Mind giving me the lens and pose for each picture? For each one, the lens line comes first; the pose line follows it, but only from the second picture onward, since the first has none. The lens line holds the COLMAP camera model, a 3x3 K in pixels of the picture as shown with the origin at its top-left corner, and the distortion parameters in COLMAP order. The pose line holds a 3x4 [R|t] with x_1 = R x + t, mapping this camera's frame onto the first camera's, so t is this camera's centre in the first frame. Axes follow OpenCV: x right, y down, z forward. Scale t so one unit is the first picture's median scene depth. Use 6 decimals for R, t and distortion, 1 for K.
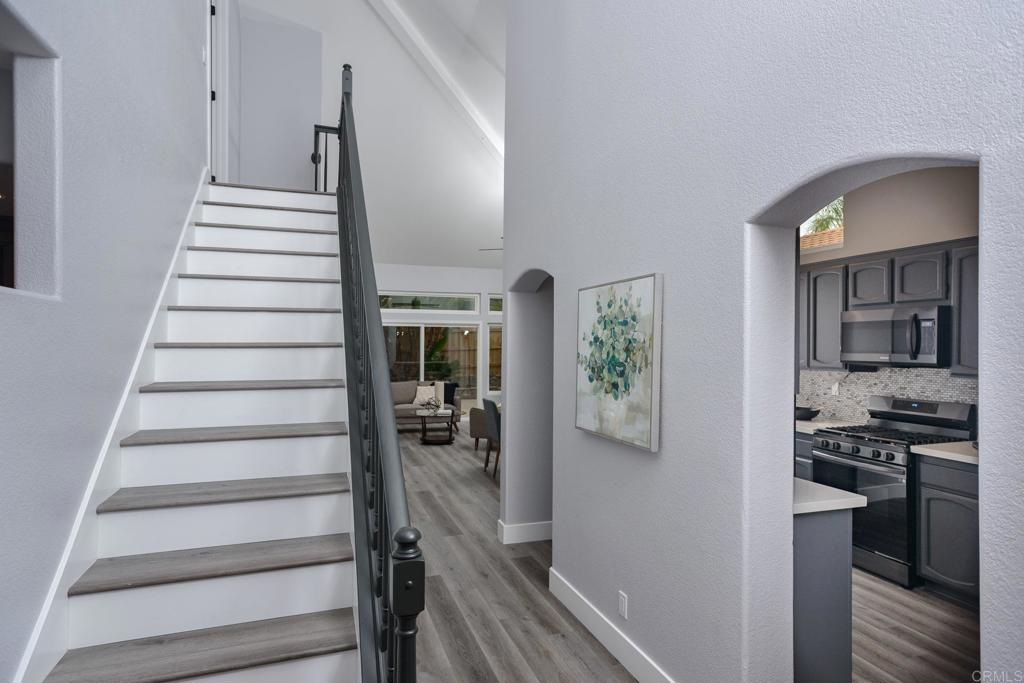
lens RADIAL K [[567.1, 0, 510.6], [0, 567.1, 342.2], [0, 0, 1]] dist [-0.000780, 0.014652]
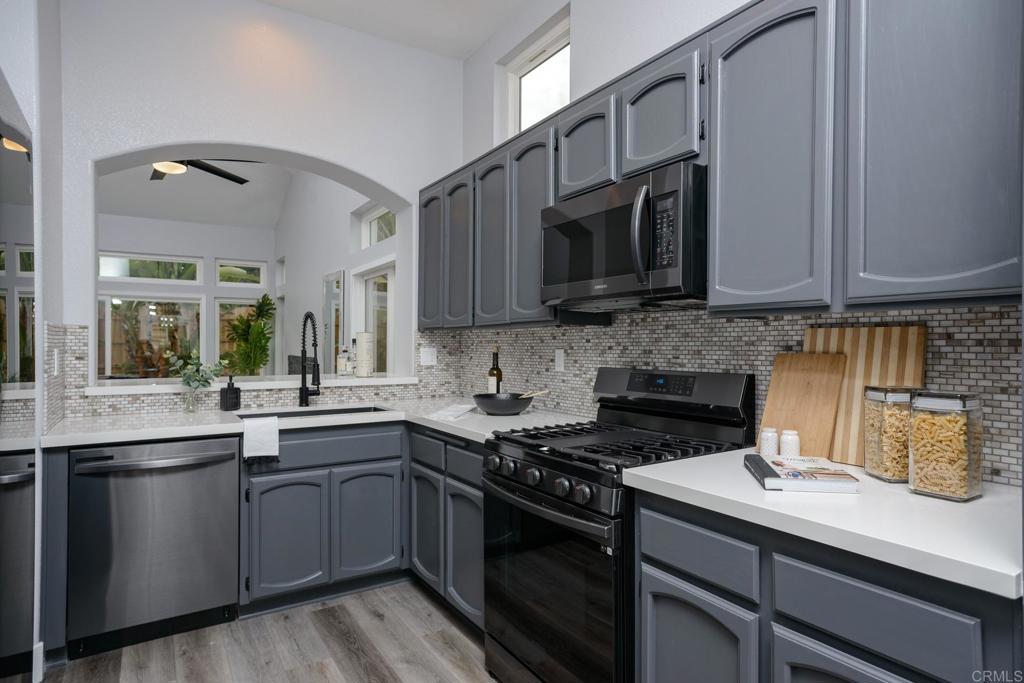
lens RADIAL K [[567.1, 0, 506.9], [0, 567.1, 345.9], [0, 0, 1]] dist [-0.000780, 0.014652]
pose [[0.971233, 0.003452, 0.238105, 0.421595], [-0.004498, 0.999982, 0.003849, 0.072324], [-0.238087, -0.004809, 0.971232, 0.494473]]
